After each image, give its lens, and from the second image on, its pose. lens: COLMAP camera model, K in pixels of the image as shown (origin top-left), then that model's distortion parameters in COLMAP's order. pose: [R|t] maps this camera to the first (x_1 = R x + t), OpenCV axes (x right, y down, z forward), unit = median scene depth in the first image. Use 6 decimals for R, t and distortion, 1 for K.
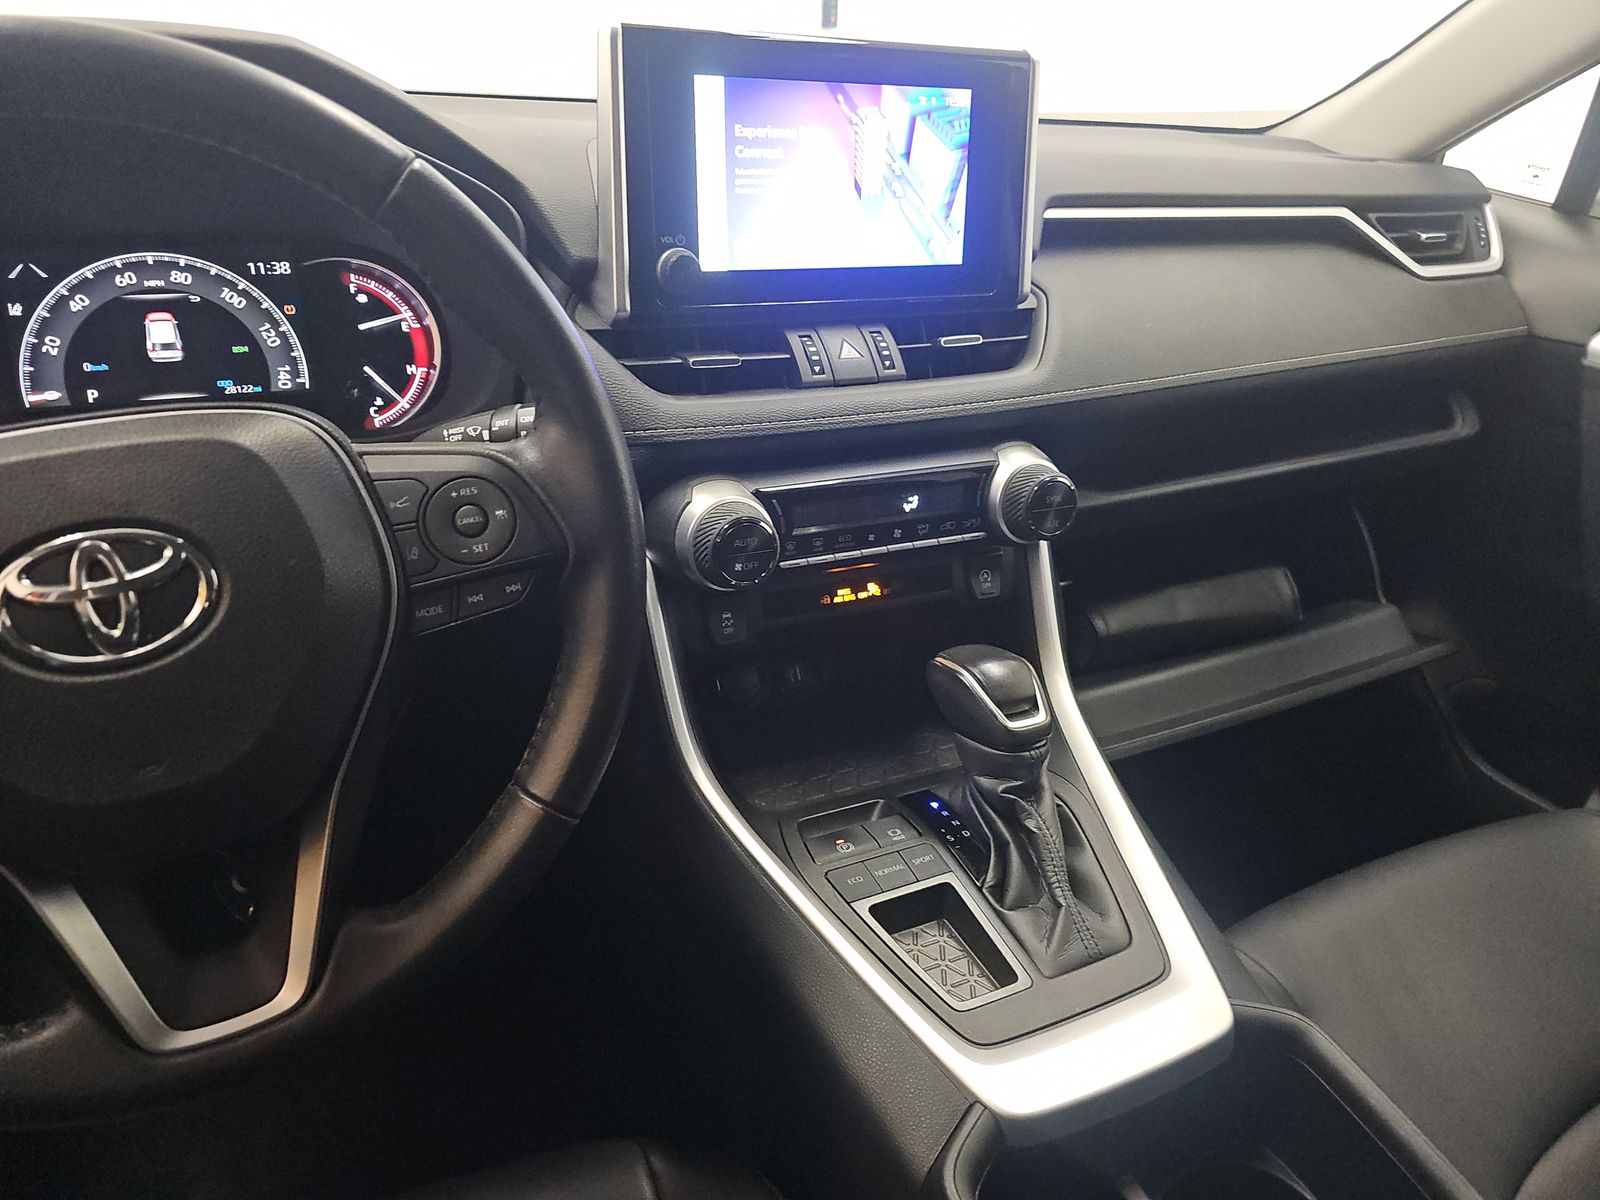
lens RADIAL K [[1050.1, 0, 781.7], [0, 1050.1, 591.7], [0, 0, 1]] dist [0.065941, -0.064873]
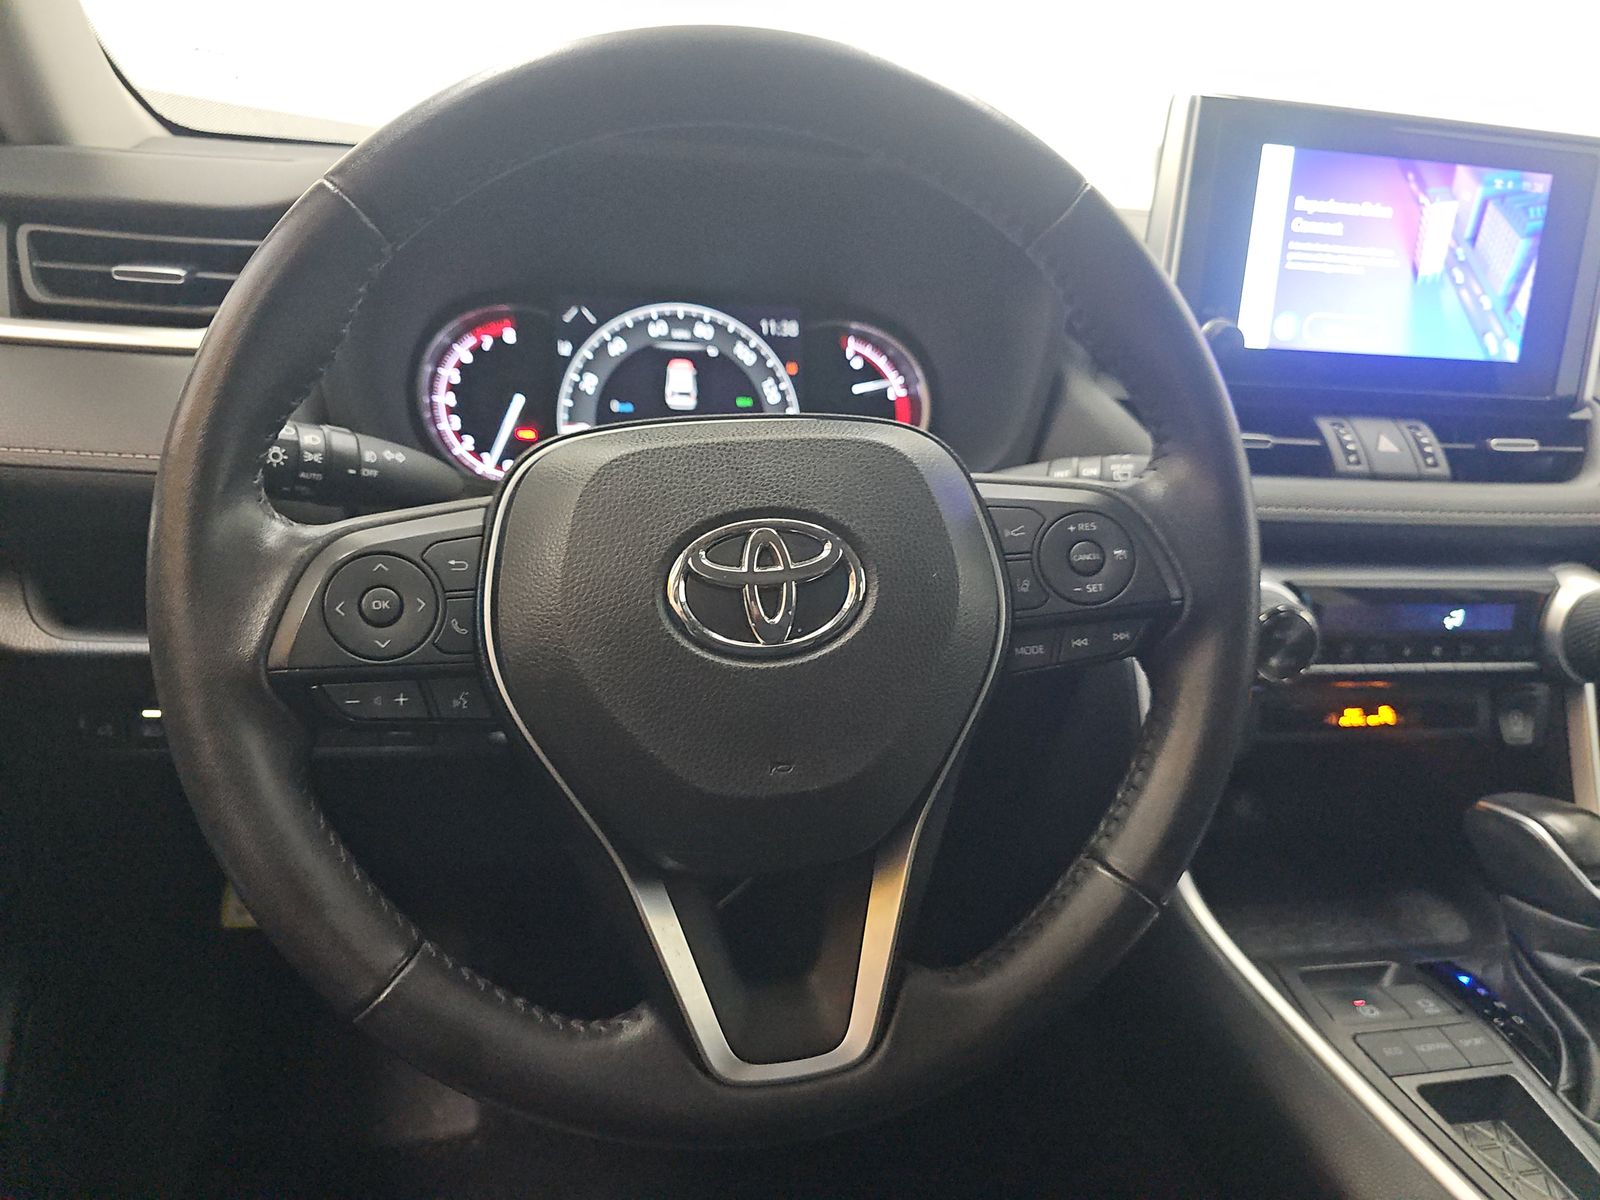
lens RADIAL K [[1075.0, 0, 800.0], [0, 1075.0, 600.0], [0, 0, 1]] dist [0.045829, -0.043638]
pose [[0.972782, 0.102158, -0.207990, -0.224863], [-0.126808, 0.985939, -0.108827, 0.069036], [0.193948, 0.132239, 0.972058, 0.024623]]
